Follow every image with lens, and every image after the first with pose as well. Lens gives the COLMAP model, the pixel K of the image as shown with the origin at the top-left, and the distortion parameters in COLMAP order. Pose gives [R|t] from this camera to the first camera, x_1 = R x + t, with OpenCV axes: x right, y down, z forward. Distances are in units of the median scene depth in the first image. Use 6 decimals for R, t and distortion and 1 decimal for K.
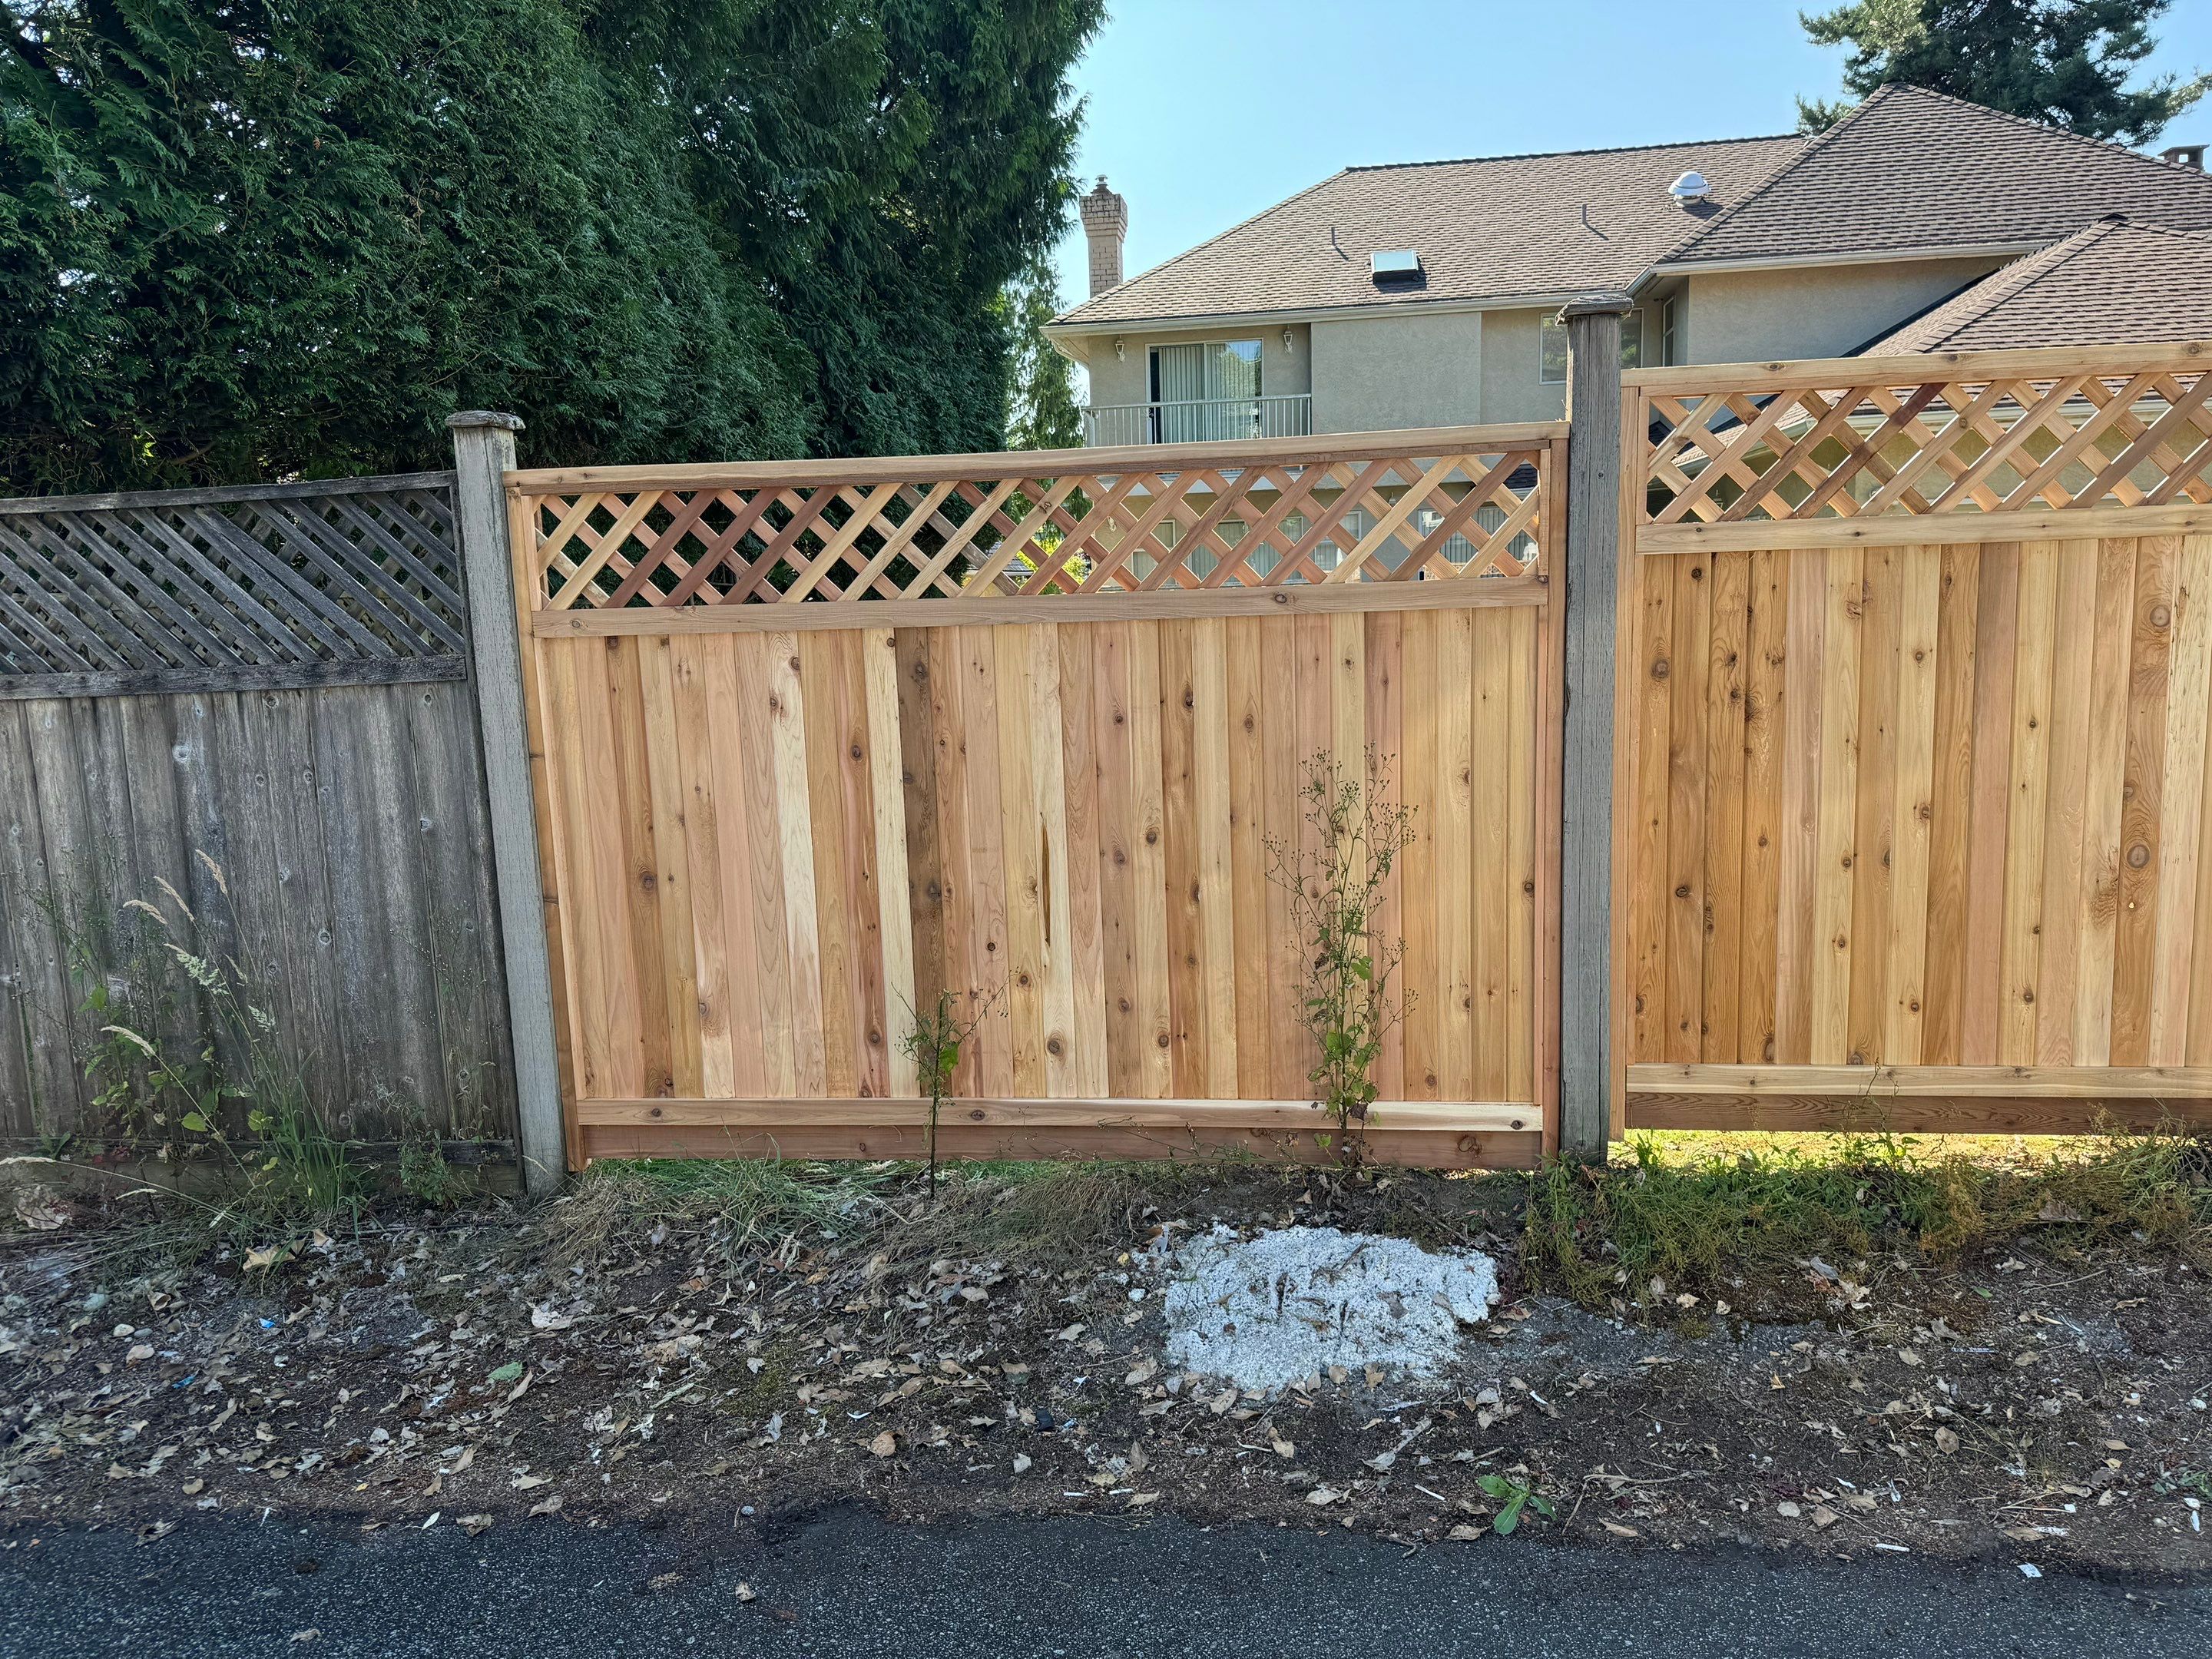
lens RADIAL K [[1553.1, 0, 1116.8], [0, 1553.1, 834.9], [0, 0, 1]] dist [0.039586, -0.046931]
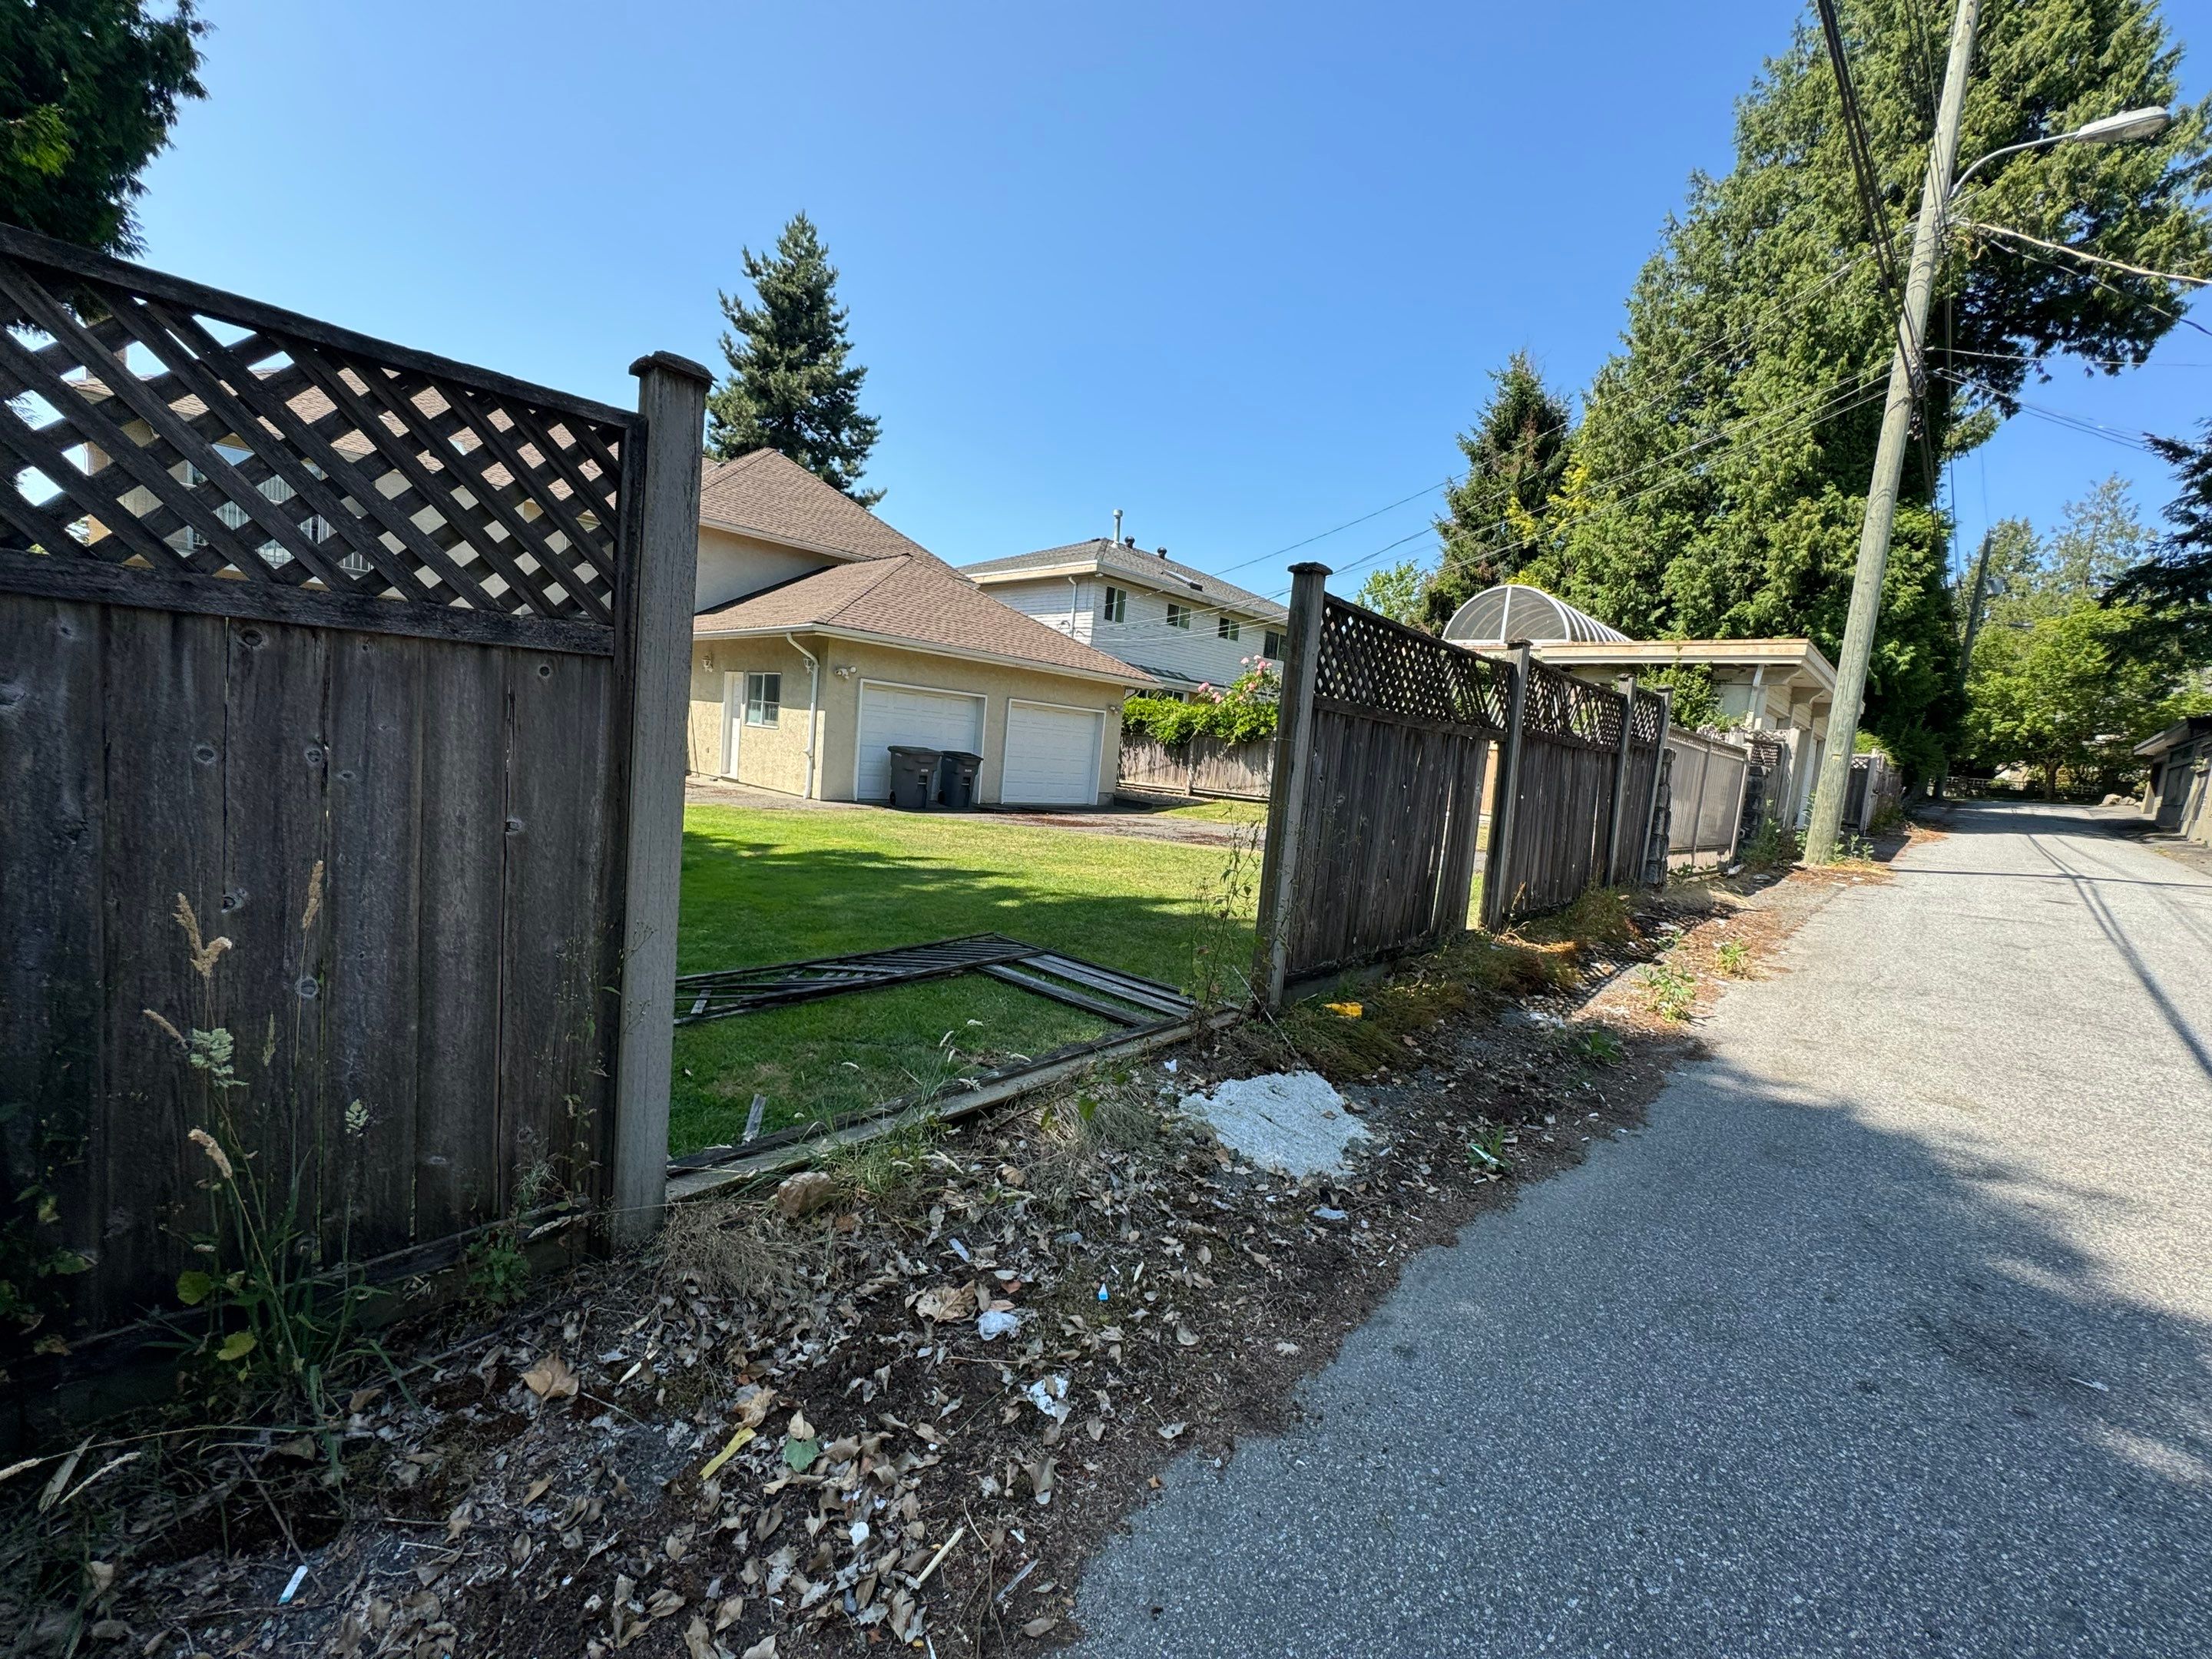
lens RADIAL K [[885.7, 0, 1104.5], [0, 885.7, 833.4], [0, 0, 1]] dist [-0.004451, 0.001093]
pose [[0.593358, 0.010301, 0.804873, -0.649188], [0.014290, 0.999626, -0.023329, 0.011705], [-0.804812, 0.025344, 0.592989, 0.504942]]
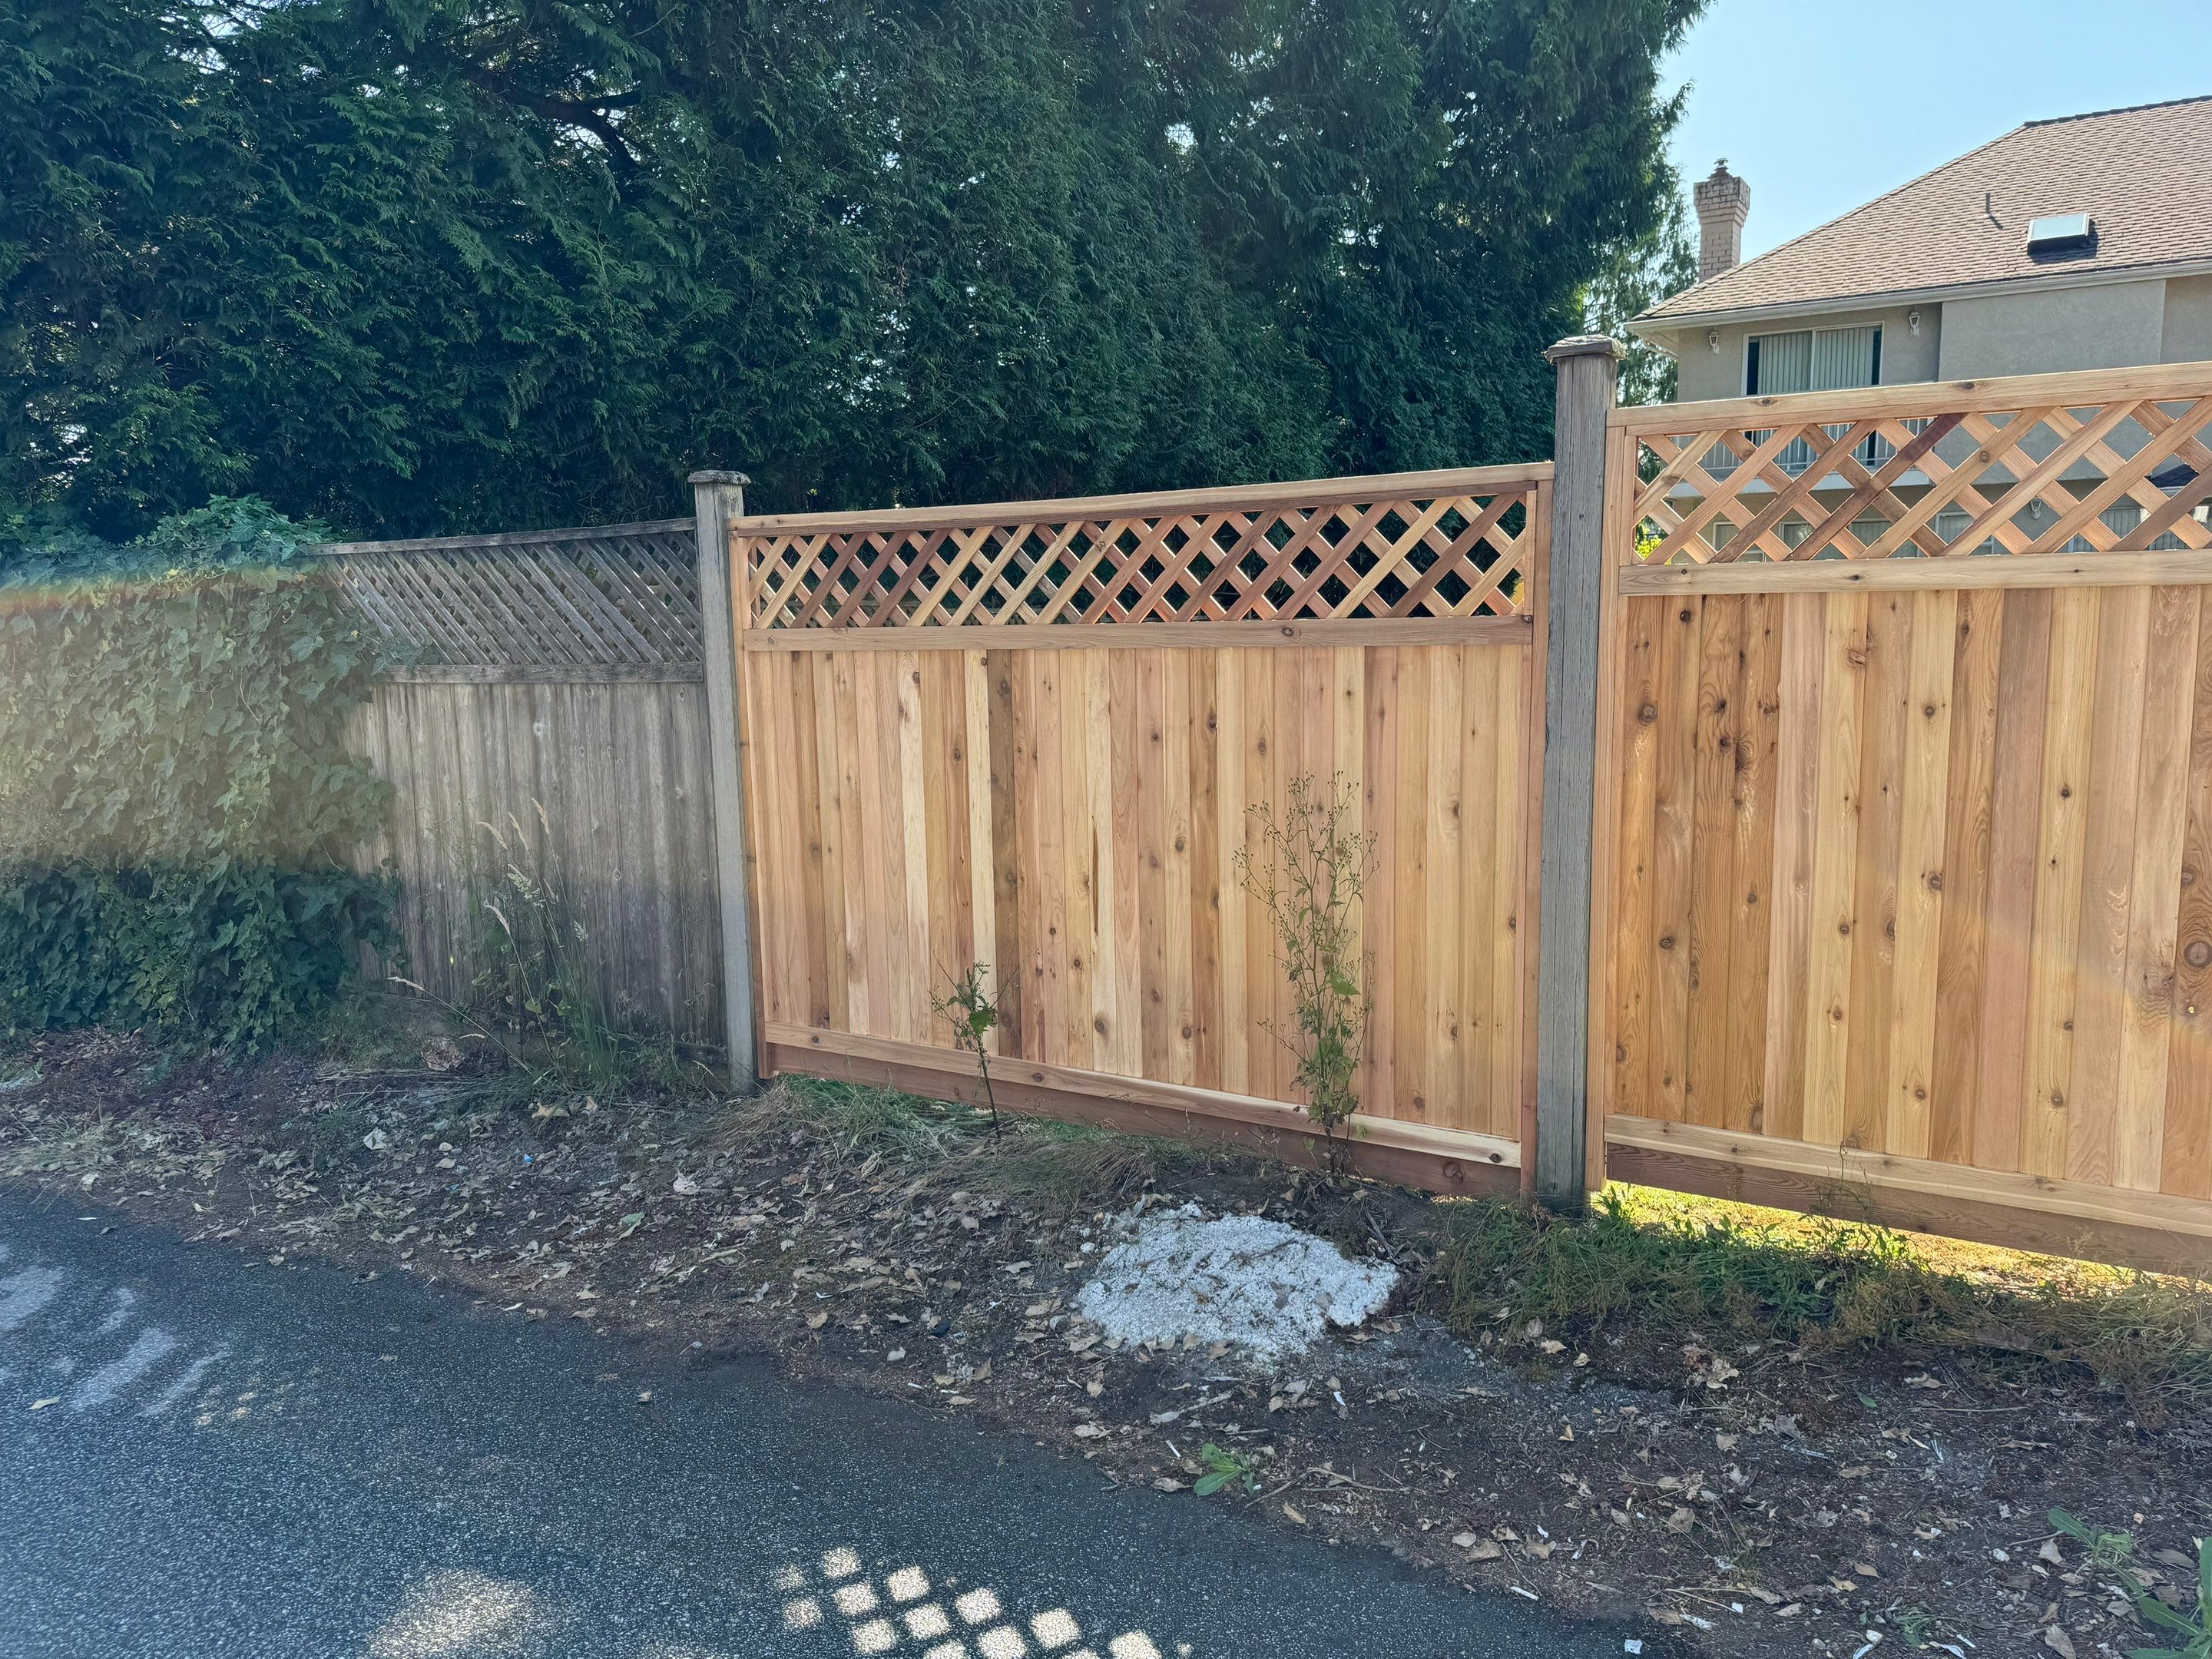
lens RADIAL K [[1553.1, 0, 1098.7], [0, 1553.1, 831.3], [0, 0, 1]] dist [0.039586, -0.046931]
pose [[0.913955, 0.073273, -0.399145, 0.395608], [-0.074763, 0.997131, 0.011857, -0.016735], [0.398869, 0.019004, 0.916811, -0.029094]]
